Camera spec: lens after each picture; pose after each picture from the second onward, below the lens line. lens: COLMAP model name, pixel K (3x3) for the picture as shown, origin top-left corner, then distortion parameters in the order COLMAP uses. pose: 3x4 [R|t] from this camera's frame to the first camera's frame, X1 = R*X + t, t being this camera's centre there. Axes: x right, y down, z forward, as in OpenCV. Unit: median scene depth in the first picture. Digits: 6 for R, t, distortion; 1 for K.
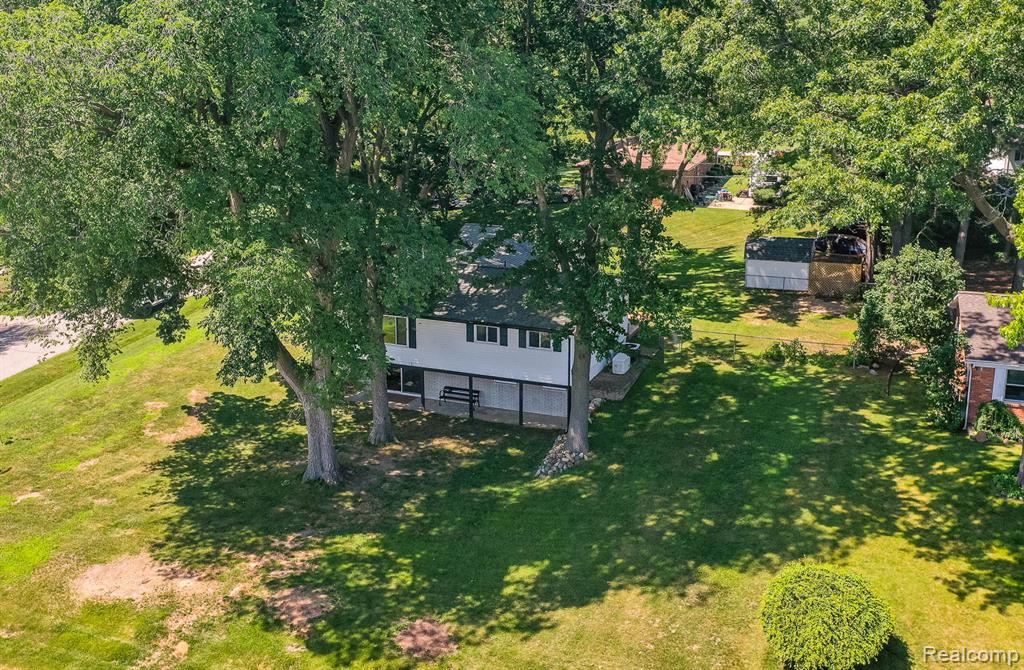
lens RADIAL K [[994.3, 0, 506.7], [0, 994.3, 331.7], [0, 0, 1]] dist [-0.005490, 0.000000]
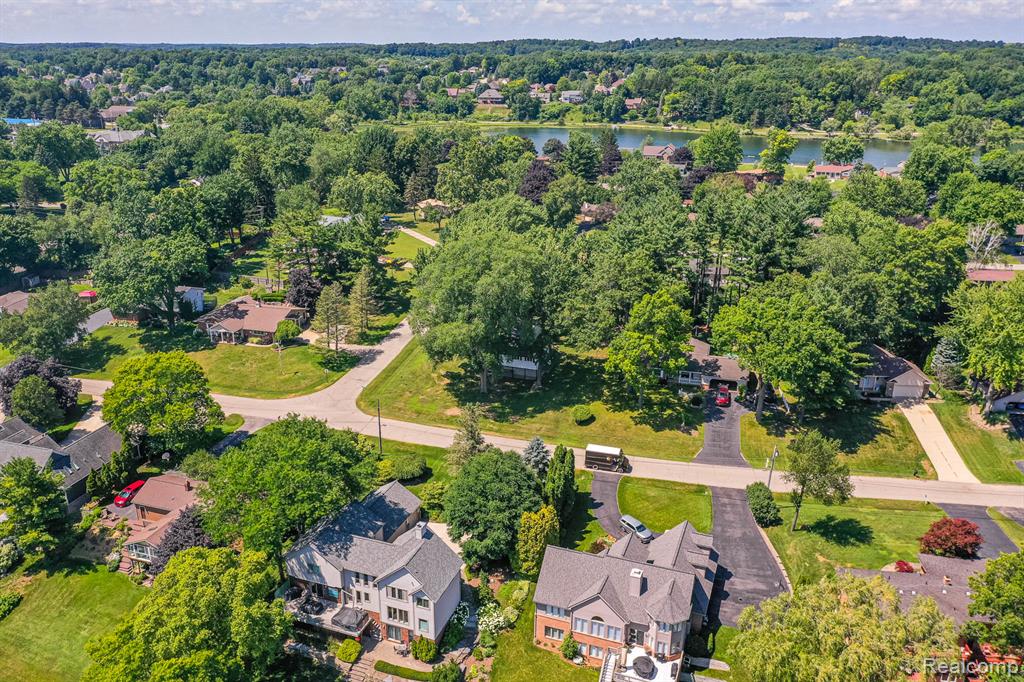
lens RADIAL K [[812.6, 0, 511.3], [0, 812.6, 340.8], [0, 0, 1]] dist [-0.001125, 0.022975]
pose [[0.997673, -0.012675, 0.066985, -0.308542], [0.007036, 0.996461, 0.083759, -0.403517], [-0.067809, -0.083093, 0.994232, -2.736037]]
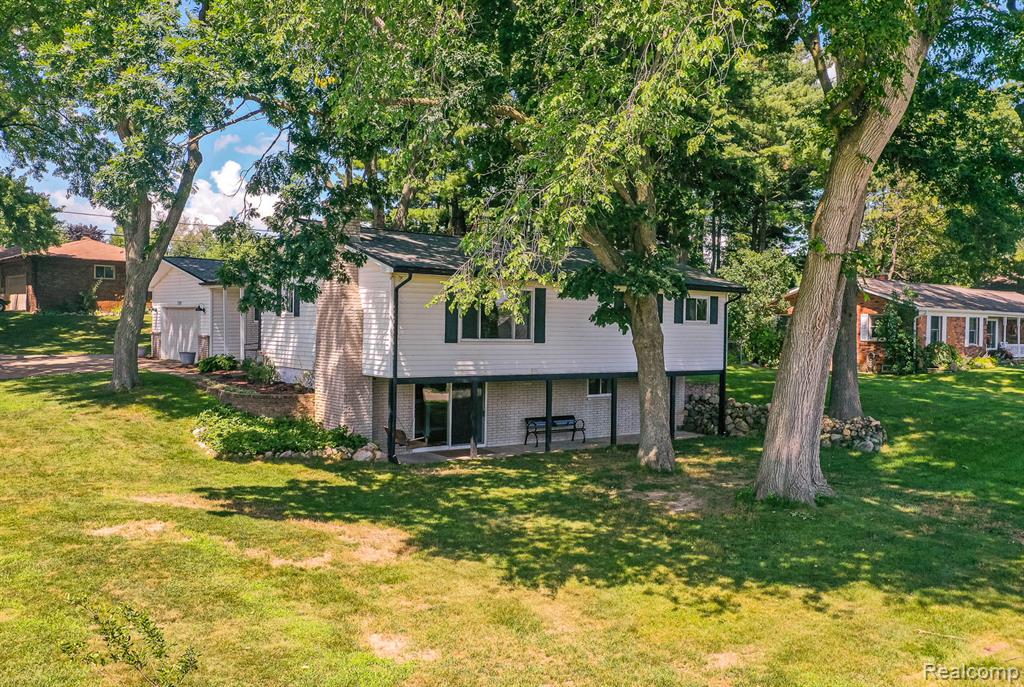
lens RADIAL K [[888.6, 0, 554.8], [0, 888.6, 347.1], [0, 0, 1]] dist [0.003390, 0.010944]
pose [[0.483544, -0.008984, 0.875274, -0.653130], [0.209085, 0.972187, -0.105530, 0.090350], [-0.849981, 0.234035, 0.471974, 0.858337]]
